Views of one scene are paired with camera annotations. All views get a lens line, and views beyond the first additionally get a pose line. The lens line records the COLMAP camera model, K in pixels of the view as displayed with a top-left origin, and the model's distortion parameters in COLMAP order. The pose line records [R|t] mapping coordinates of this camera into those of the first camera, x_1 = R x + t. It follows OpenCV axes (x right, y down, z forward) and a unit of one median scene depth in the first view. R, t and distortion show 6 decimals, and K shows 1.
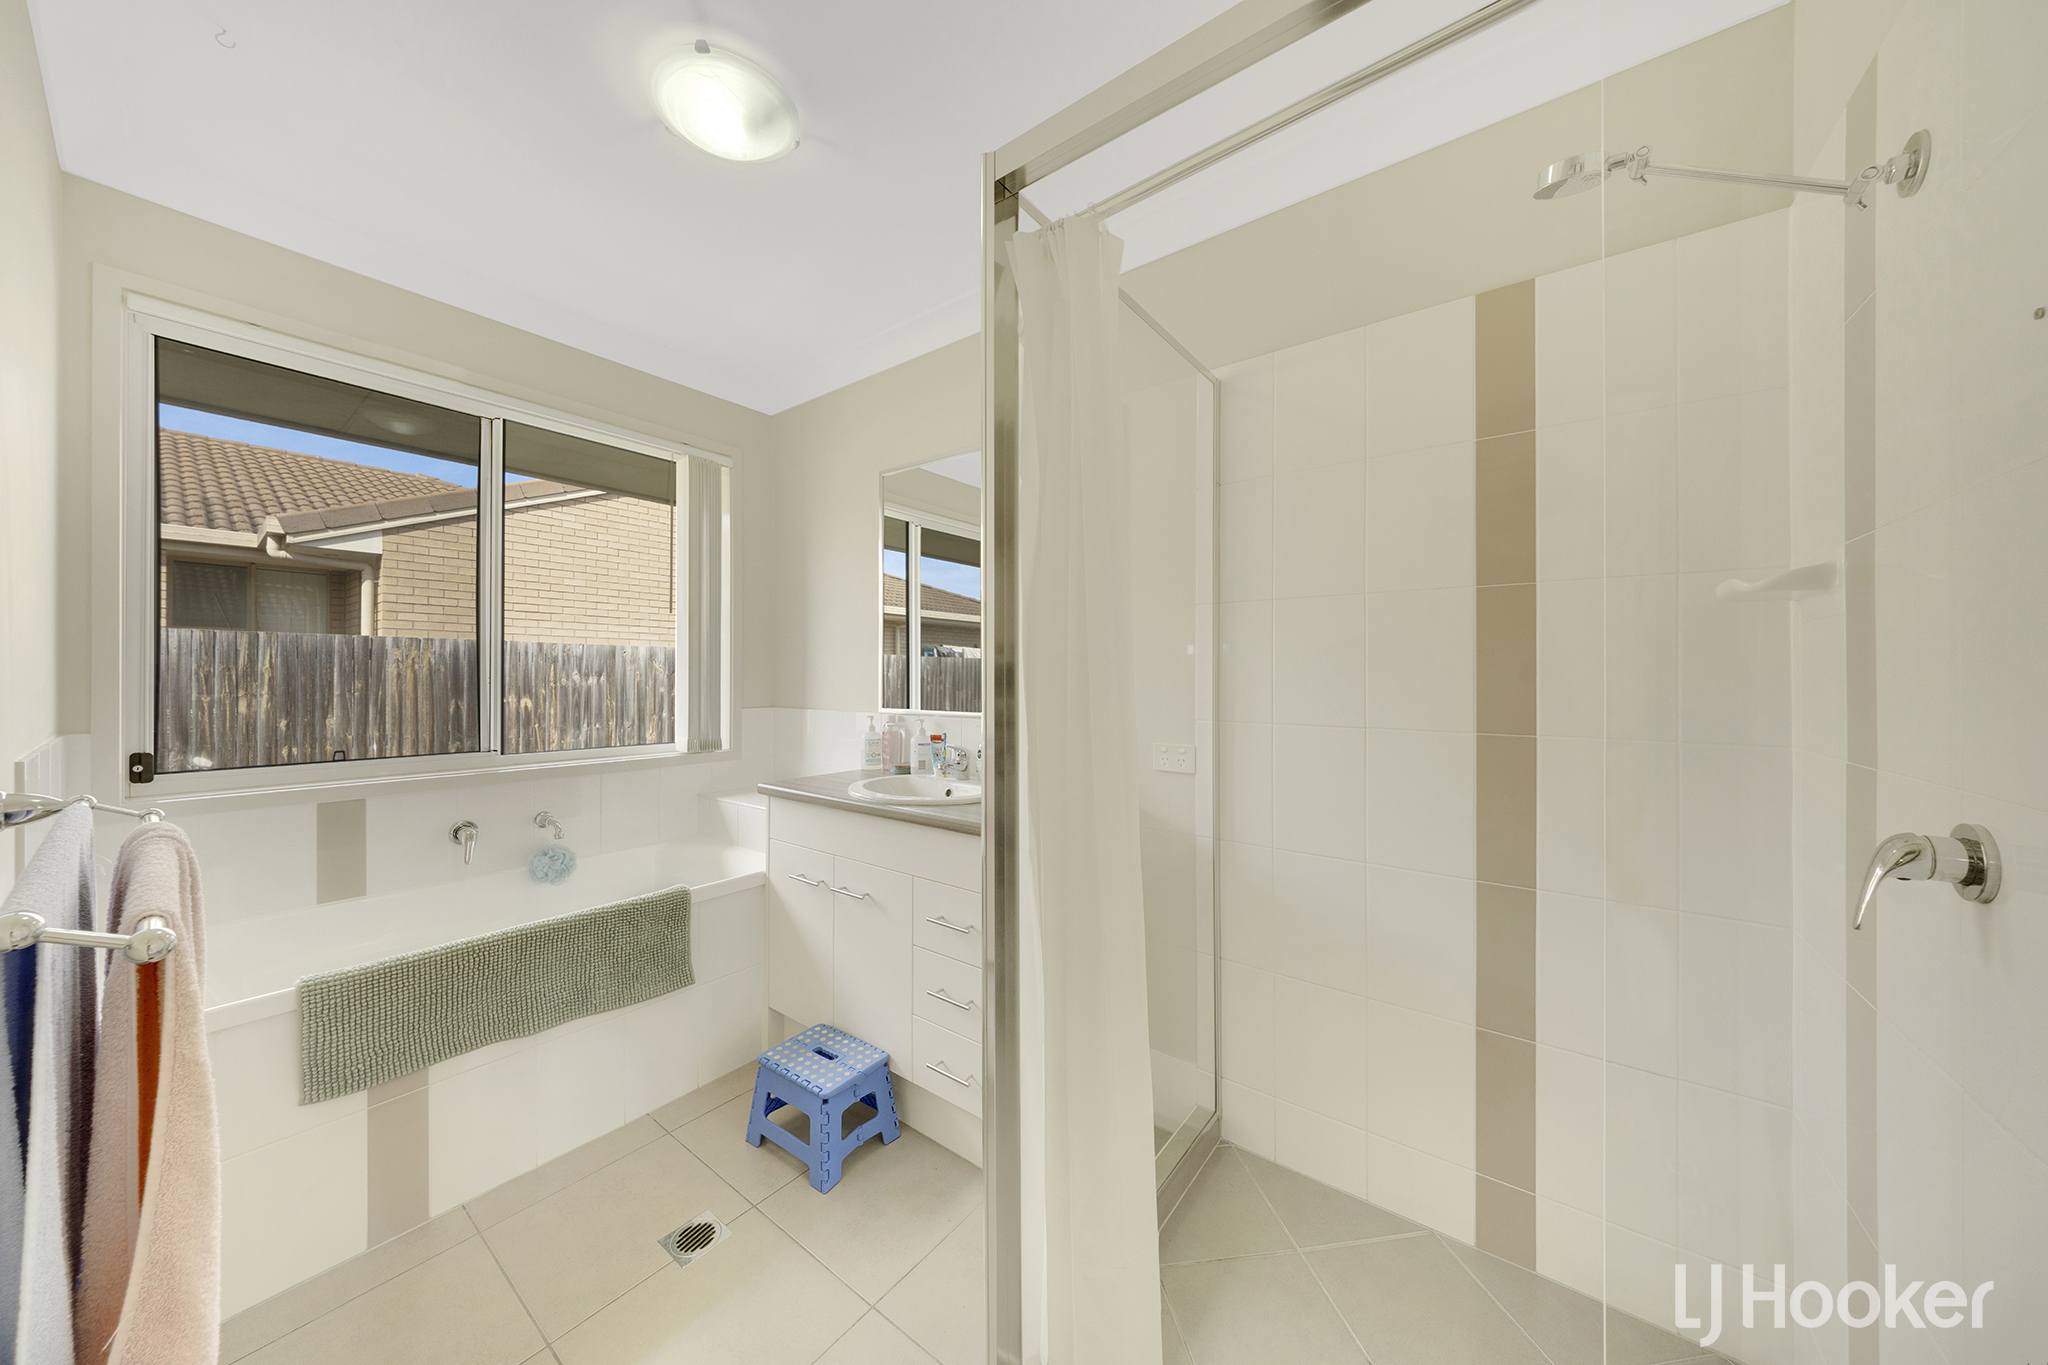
lens RADIAL K [[682.2, 0, 1021.2], [0, 682.2, 676.5], [0, 0, 1]] dist [0.000303, 0.000002]
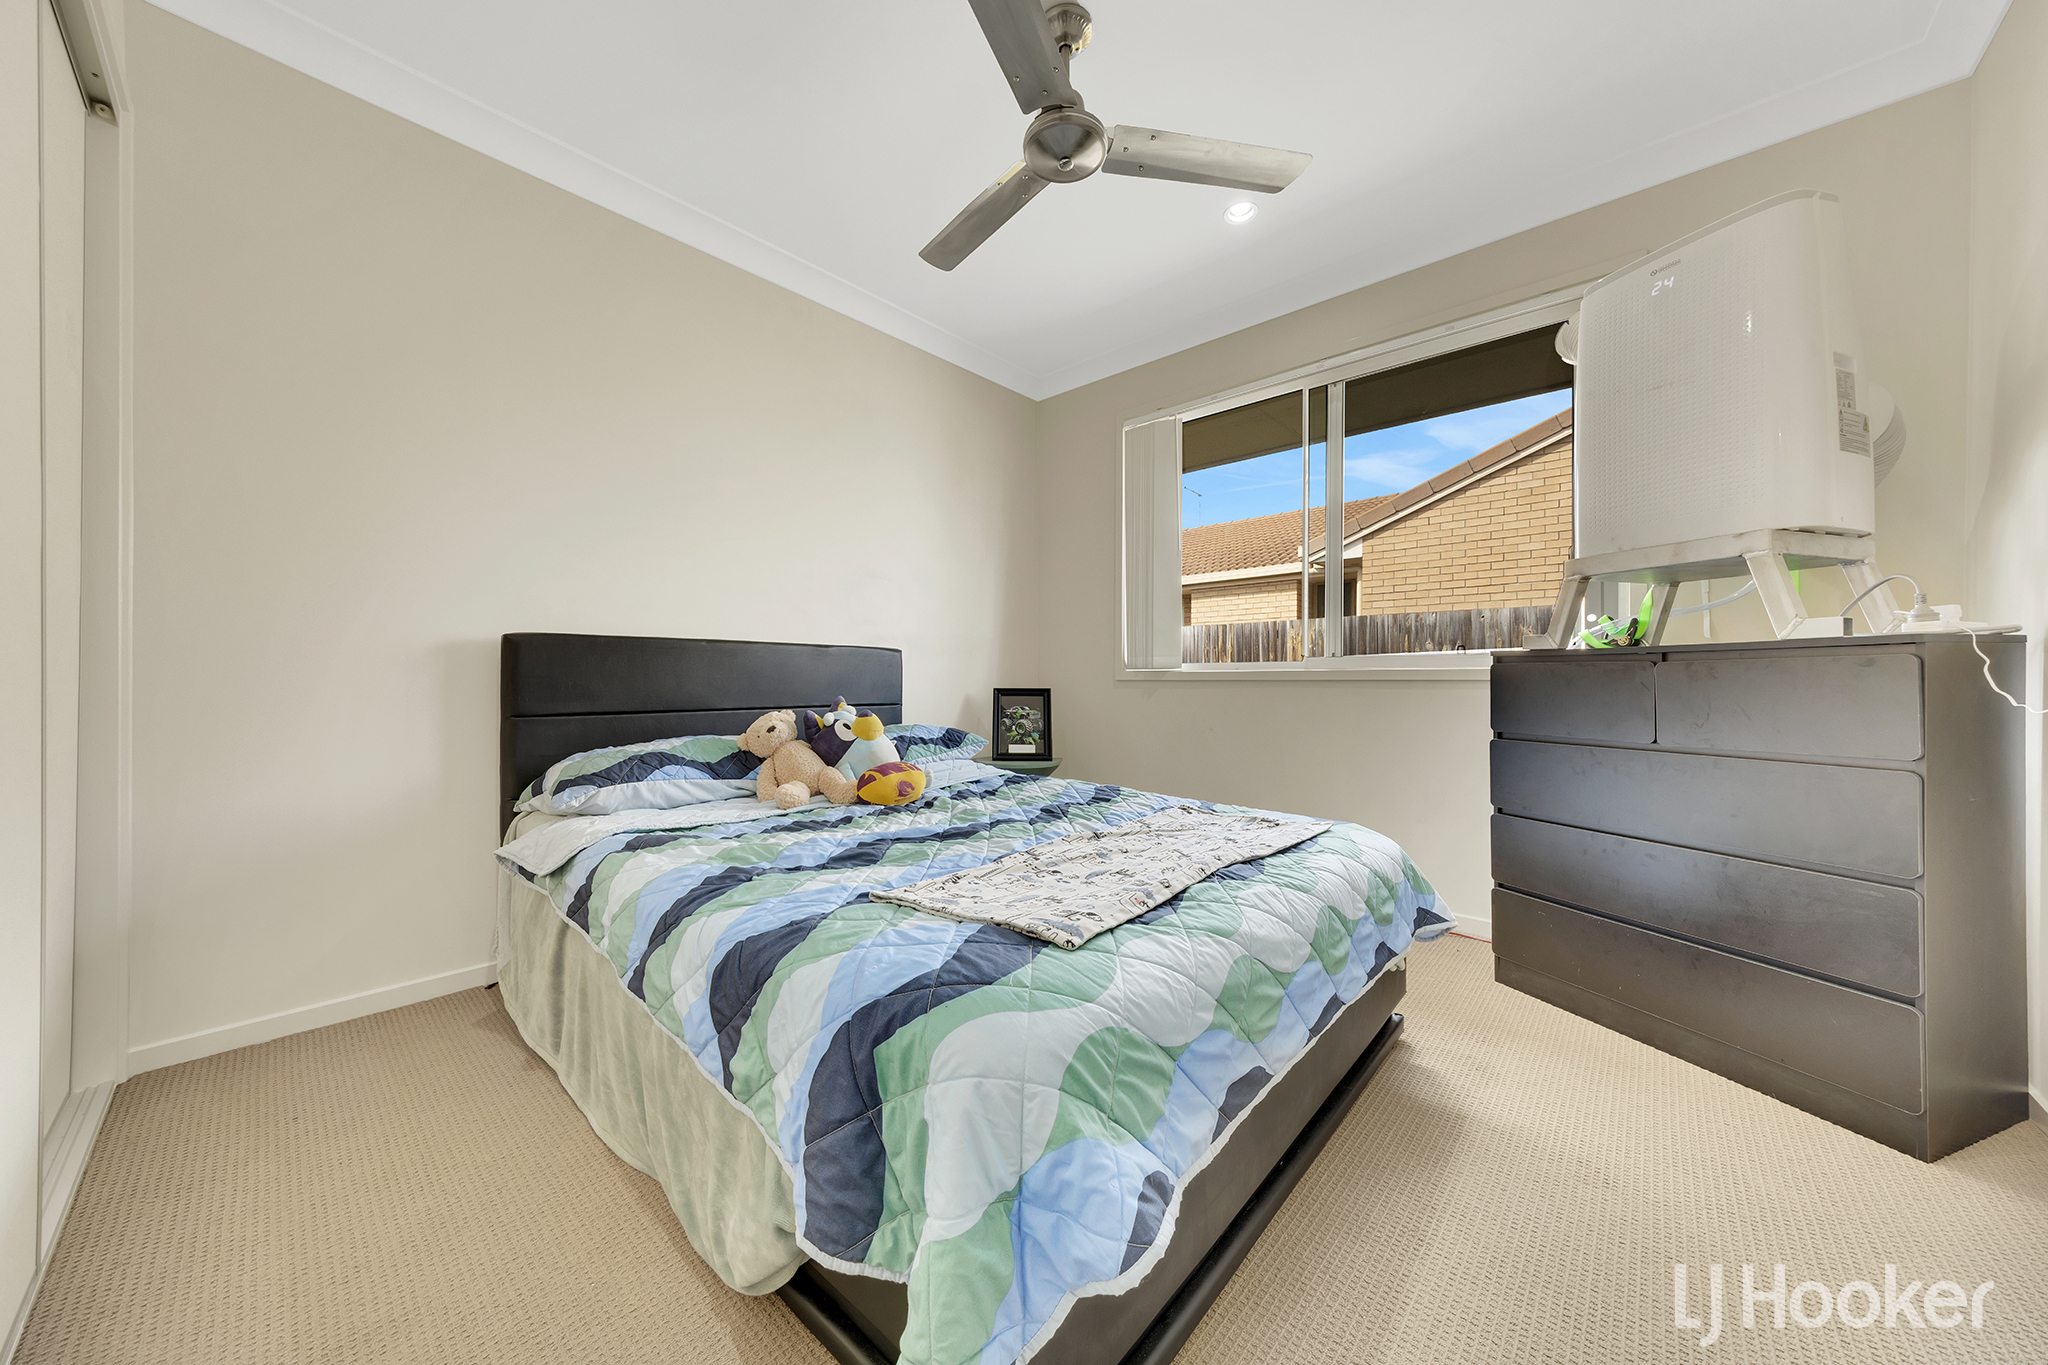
lens RADIAL K [[682.2, 0, 1025.4], [0, 682.2, 677.5], [0, 0, 1]] dist [0.000303, 0.000002]
pose [[-0.073621, -0.006312, -0.997266, 0.355693], [-0.001952, 0.999979, -0.006185, 0.051141], [0.997284, 0.001491, -0.073632, 0.476204]]
